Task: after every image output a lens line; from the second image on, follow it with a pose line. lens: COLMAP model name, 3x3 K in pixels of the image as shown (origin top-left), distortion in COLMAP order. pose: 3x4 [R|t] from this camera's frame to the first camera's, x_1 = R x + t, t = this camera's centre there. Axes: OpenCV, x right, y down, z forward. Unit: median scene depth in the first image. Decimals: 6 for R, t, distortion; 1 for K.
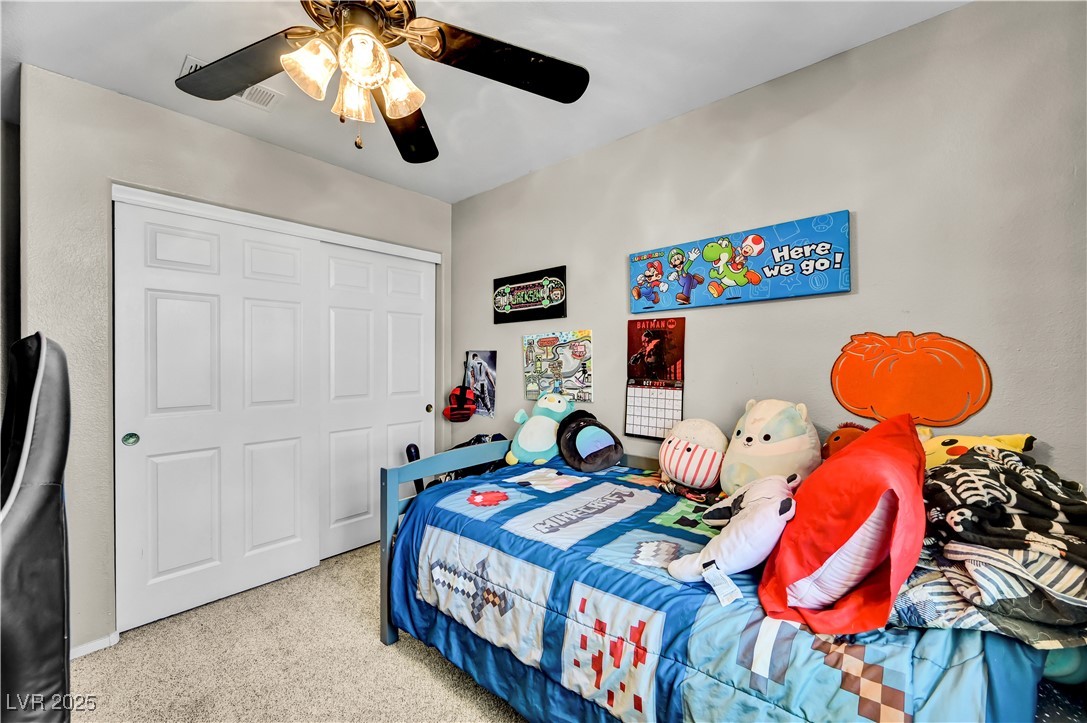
lens RADIAL K [[439.8, 0, 537.6], [0, 439.8, 364.8], [0, 0, 1]] dist [-0.008491, -0.000073]
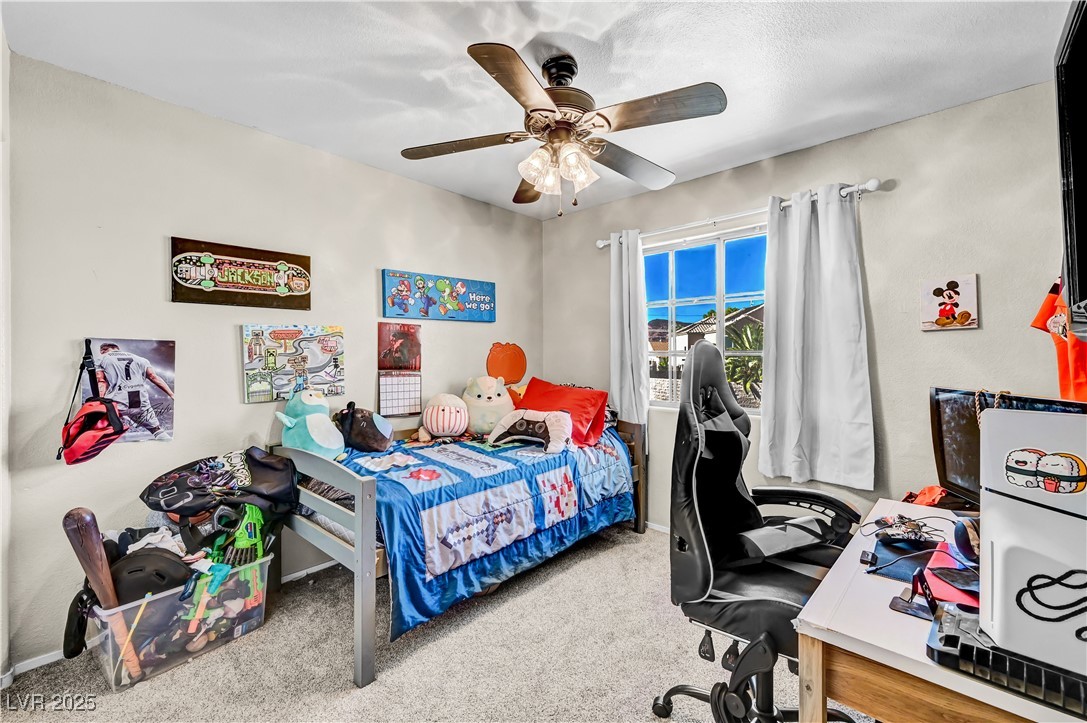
lens RADIAL K [[460.9, 0, 539.8], [0, 460.9, 354.4], [0, 0, 1]] dist [-0.000063, 0.000006]
pose [[0.014390, 0.003242, 0.999891, -1.046312], [0.008711, 0.999956, -0.003367, -0.004287], [-0.999859, 0.008758, 0.014361, 0.539899]]
